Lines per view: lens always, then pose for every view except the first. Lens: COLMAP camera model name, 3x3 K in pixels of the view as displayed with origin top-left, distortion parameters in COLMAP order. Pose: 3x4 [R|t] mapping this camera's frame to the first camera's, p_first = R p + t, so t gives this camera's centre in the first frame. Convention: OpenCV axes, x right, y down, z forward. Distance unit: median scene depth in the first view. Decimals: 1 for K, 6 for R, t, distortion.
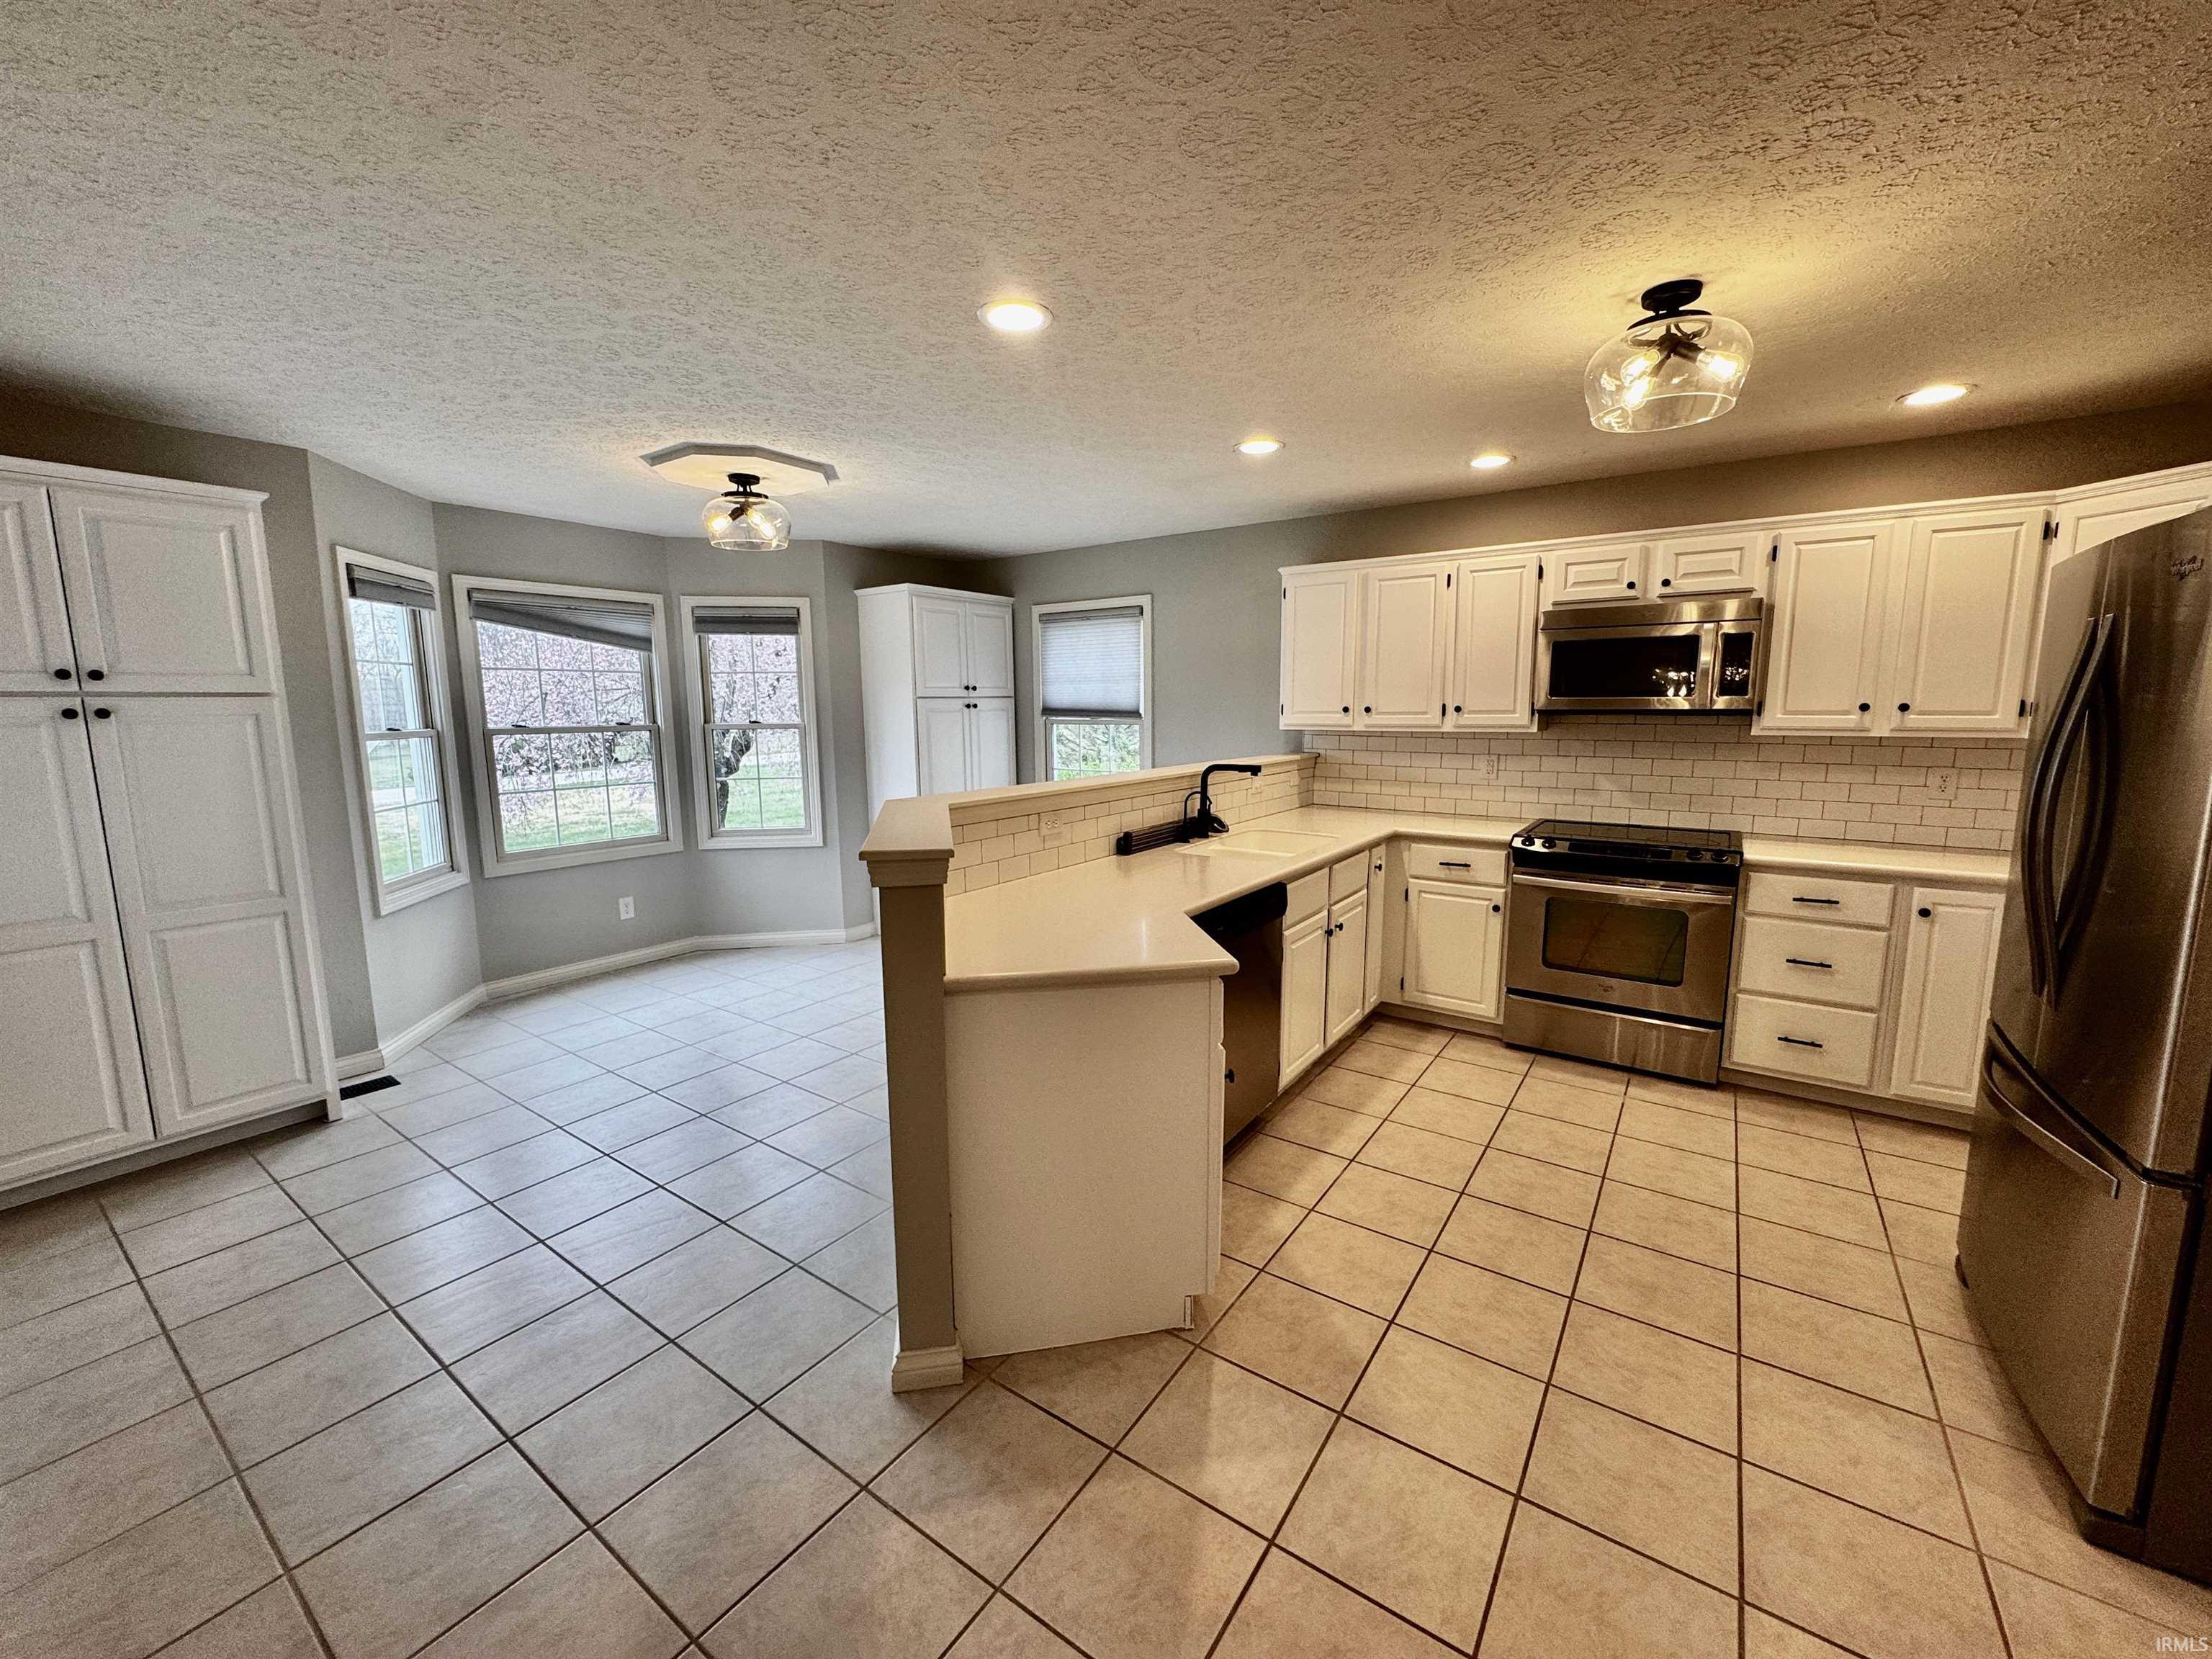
lens RADIAL K [[877.4, 0, 1106.0], [0, 877.4, 829.5], [0, 0, 1]] dist [-0.003359, -0.000109]
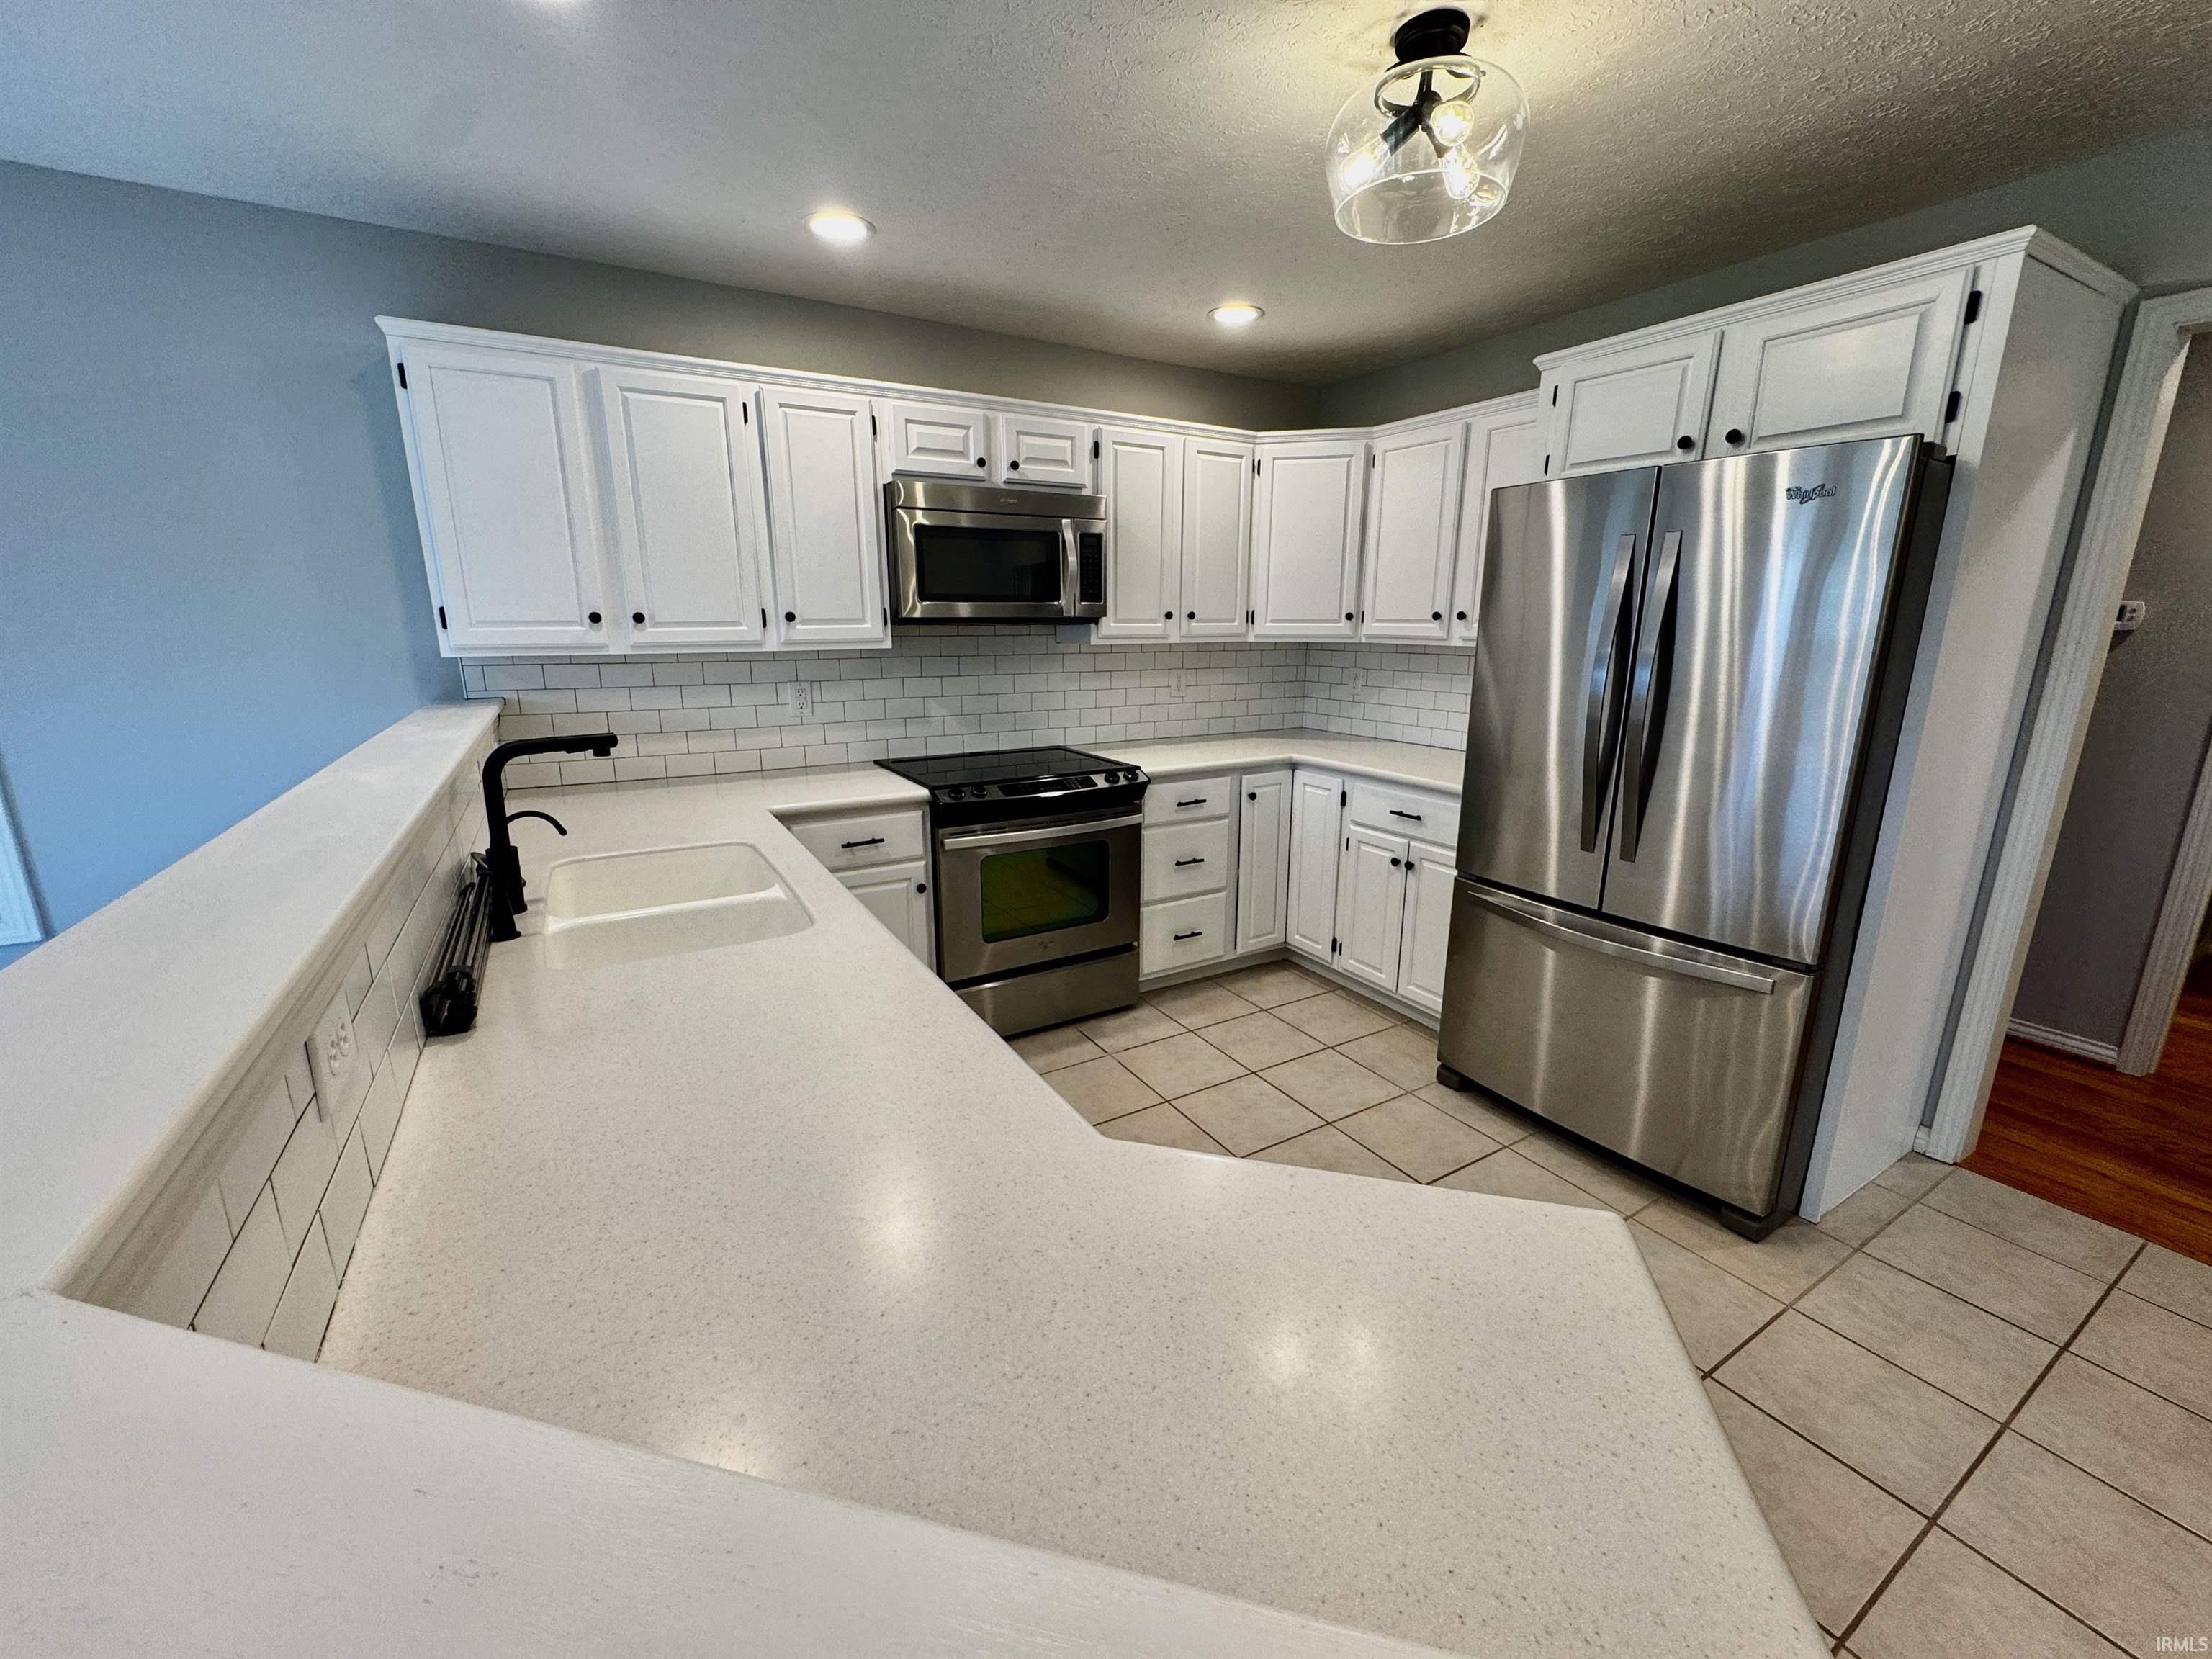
lens RADIAL K [[877.4, 0, 1106.0], [0, 877.4, 829.5], [0, 0, 1]] dist [-0.003359, -0.000109]
pose [[0.414900, -0.207702, 0.885843, -0.147158], [0.128074, 0.977235, 0.169144, -0.067713], [-0.900808, 0.043275, 0.432056, 0.557107]]
